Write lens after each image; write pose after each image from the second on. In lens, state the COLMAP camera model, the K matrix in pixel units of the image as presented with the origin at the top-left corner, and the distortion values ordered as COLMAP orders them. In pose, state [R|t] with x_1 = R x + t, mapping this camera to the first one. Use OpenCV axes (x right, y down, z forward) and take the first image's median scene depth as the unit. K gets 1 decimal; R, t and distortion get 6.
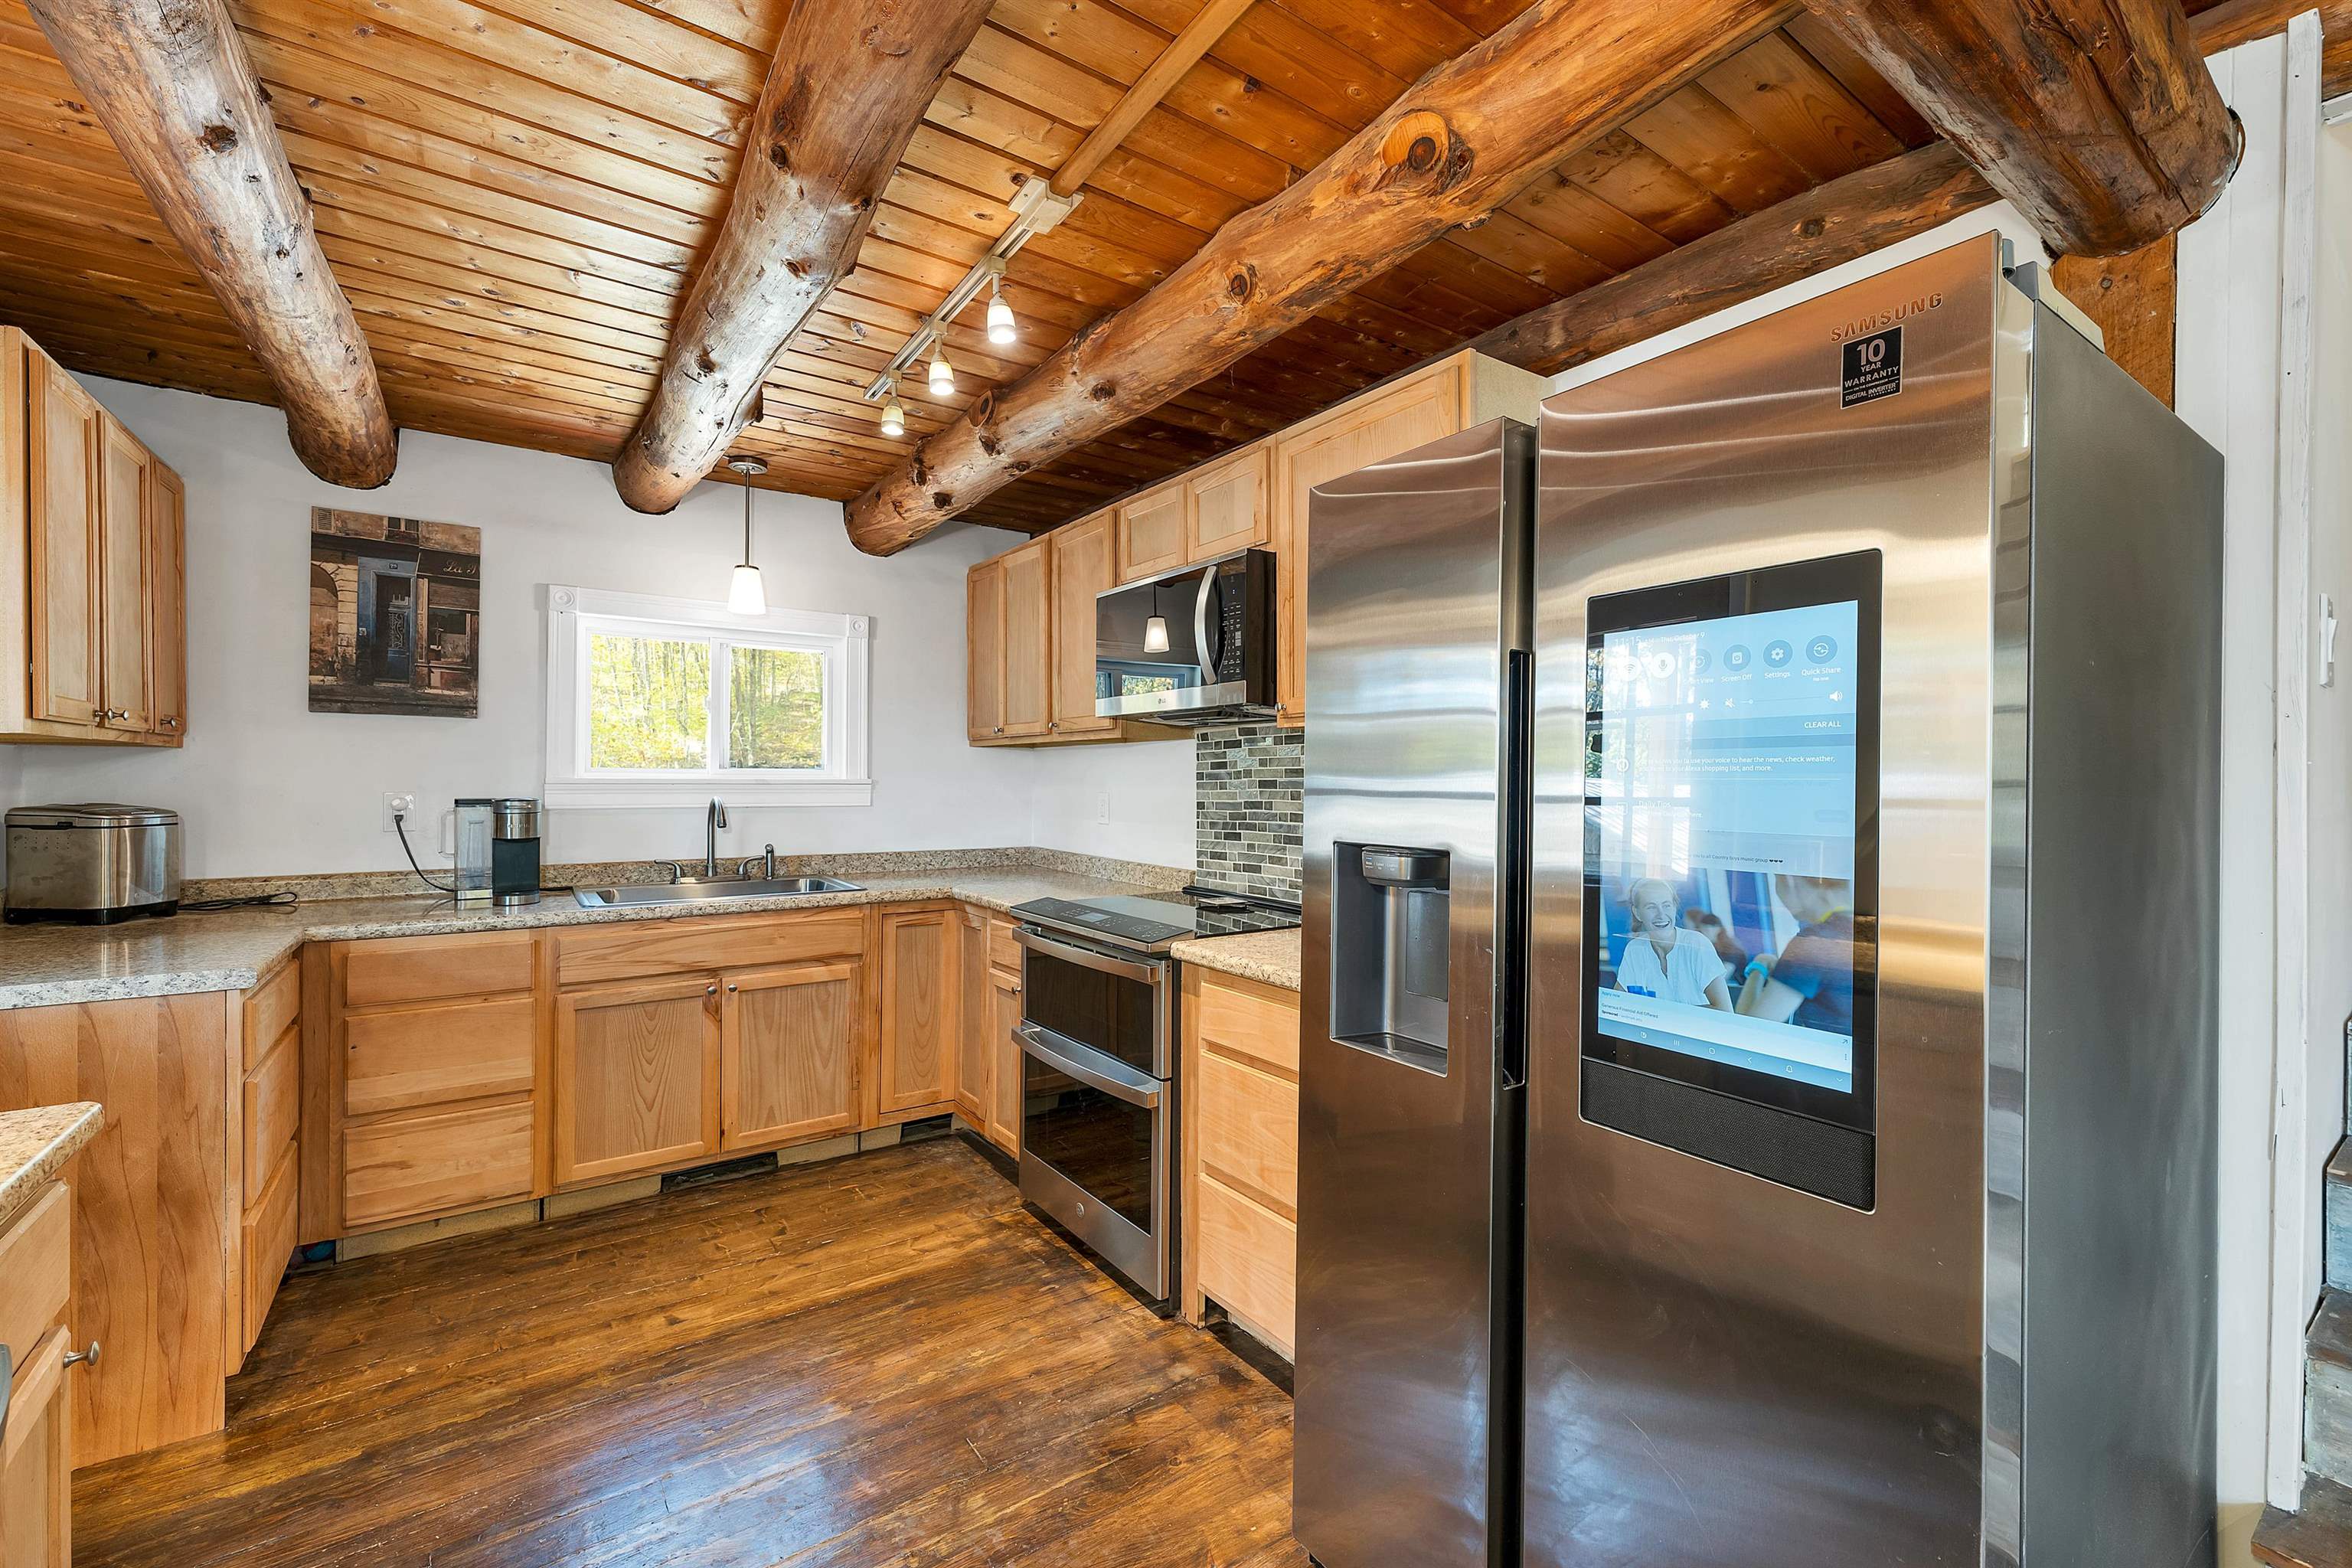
lens RADIAL K [[969.5, 0, 1183.8], [0, 969.5, 776.6], [0, 0, 1]] dist [0.002308, -0.000804]
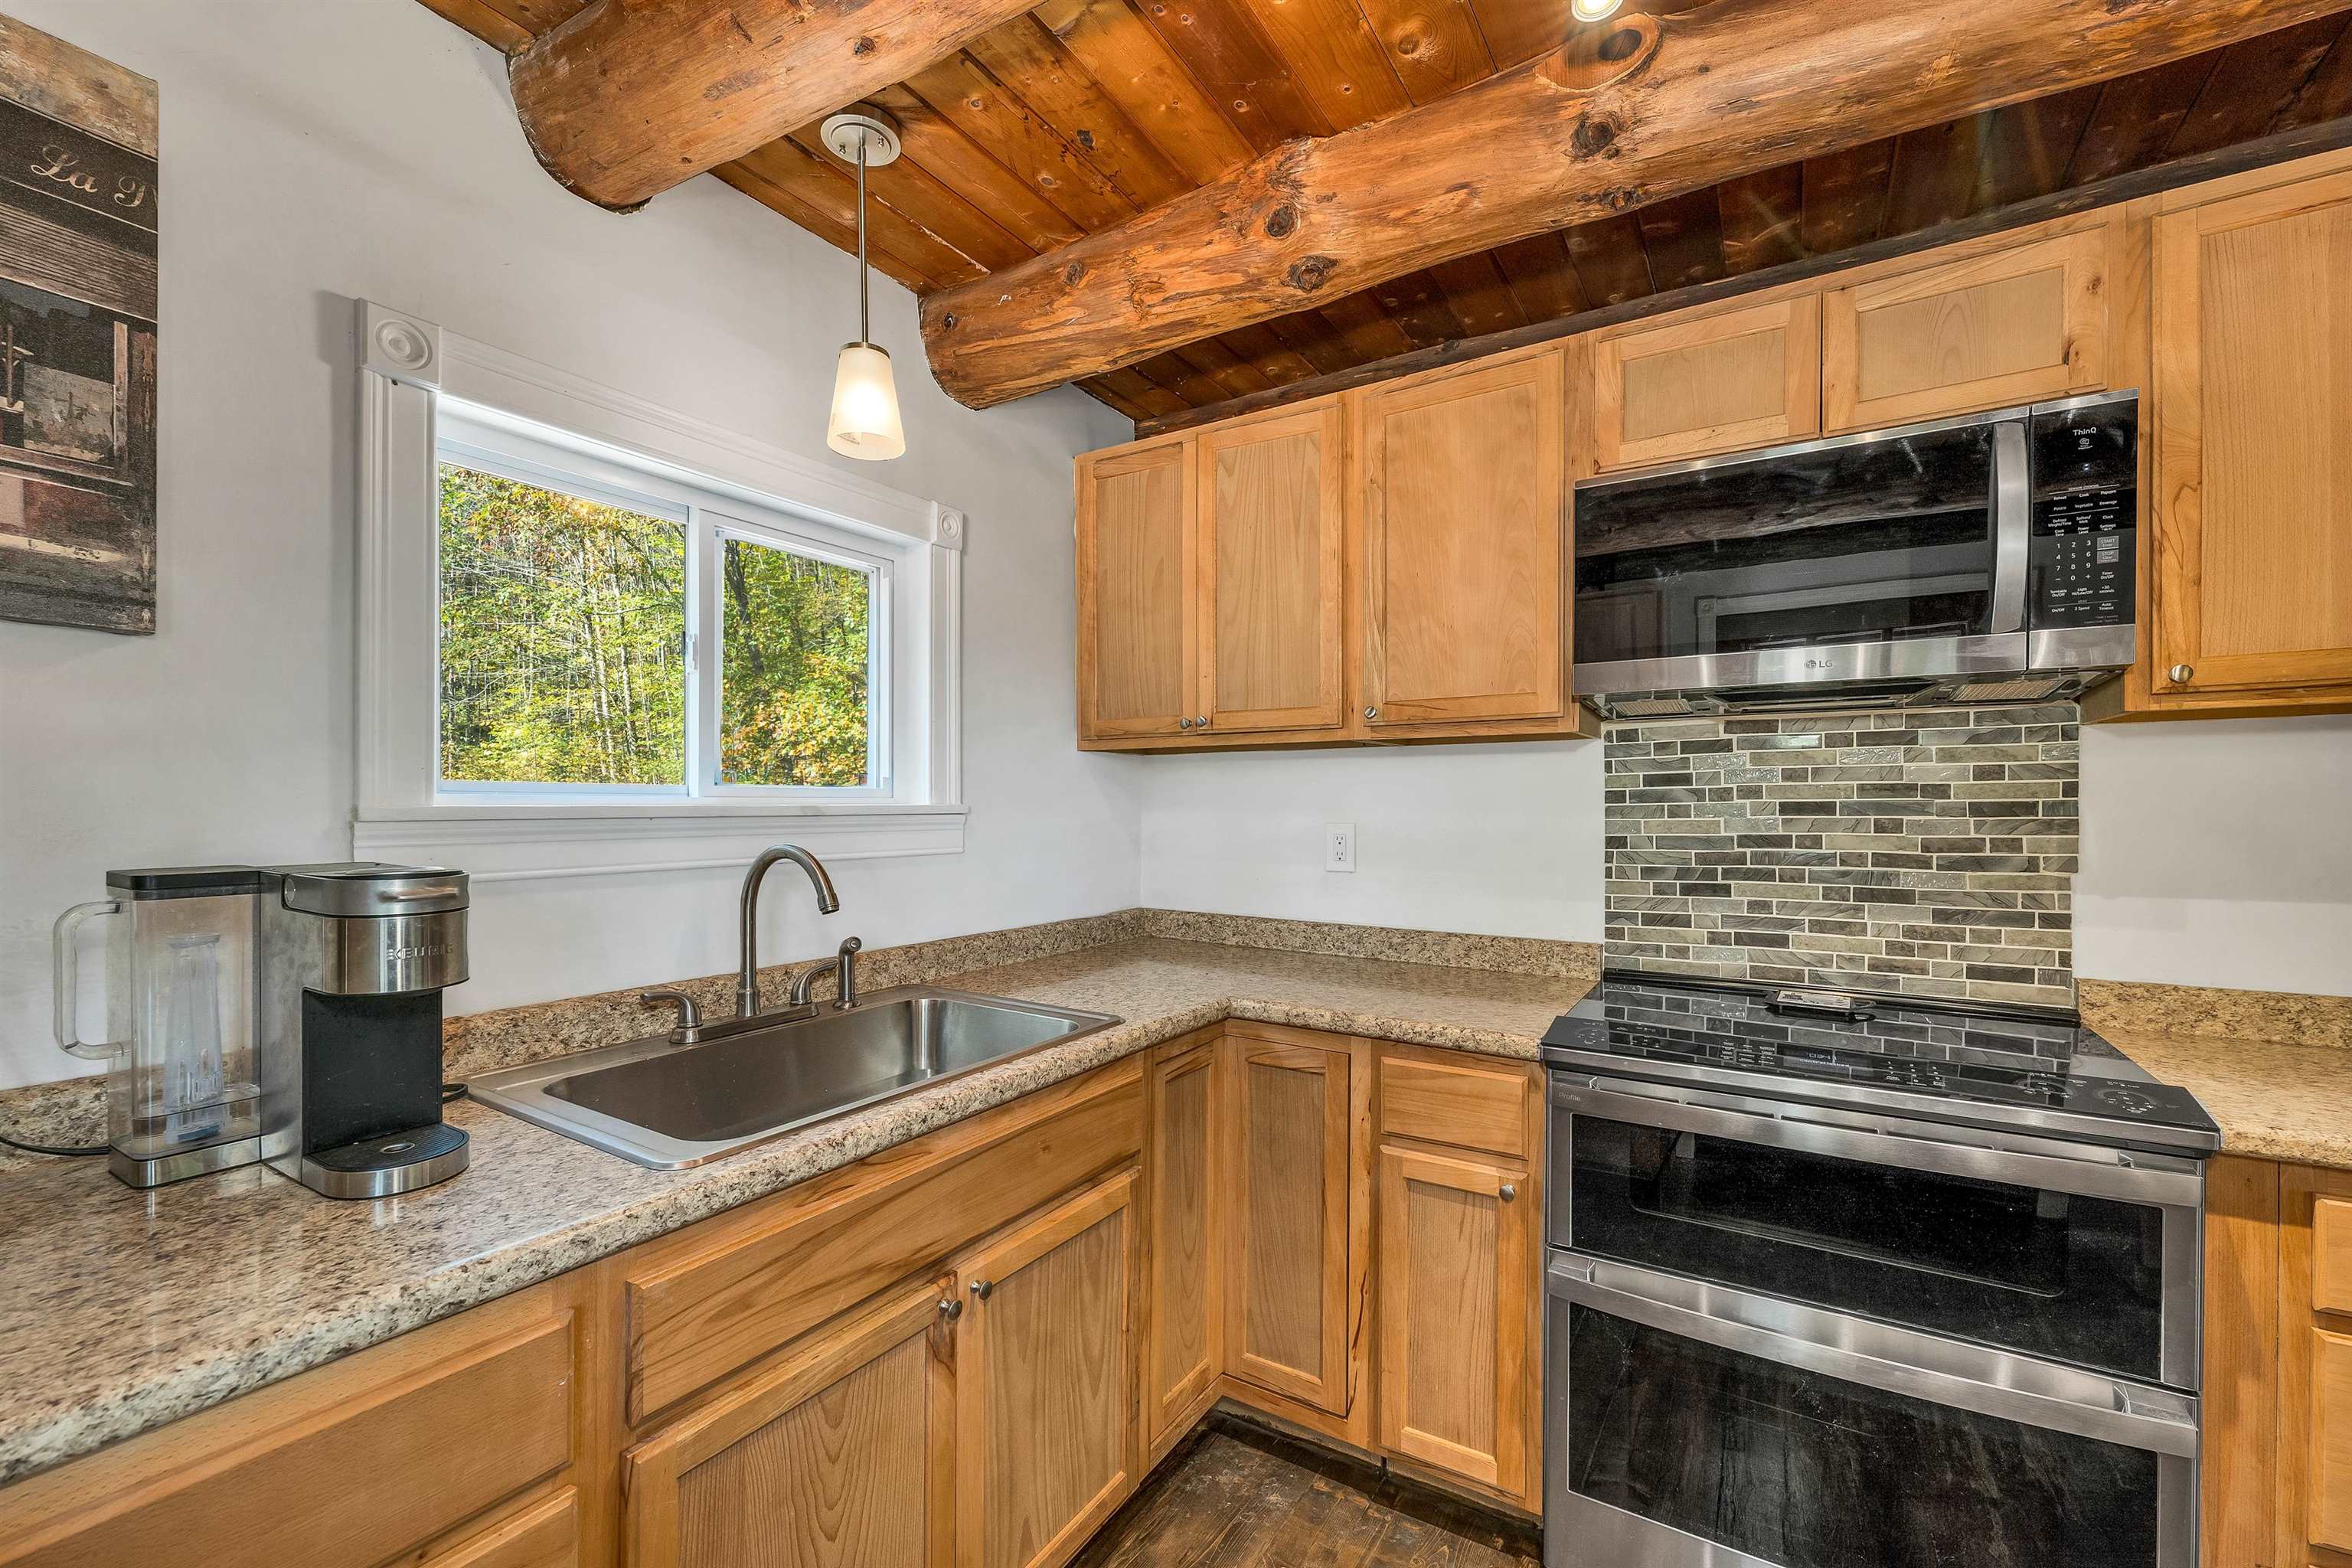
lens RADIAL K [[969.5, 0, 1169.0], [0, 969.5, 806.1], [0, 0, 1]] dist [0.002308, -0.000804]
pose [[0.922887, -0.007187, 0.385004, -0.529721], [0.004428, 0.999958, 0.008053, -0.000817], [-0.385046, -0.005727, 0.922880, 0.544757]]
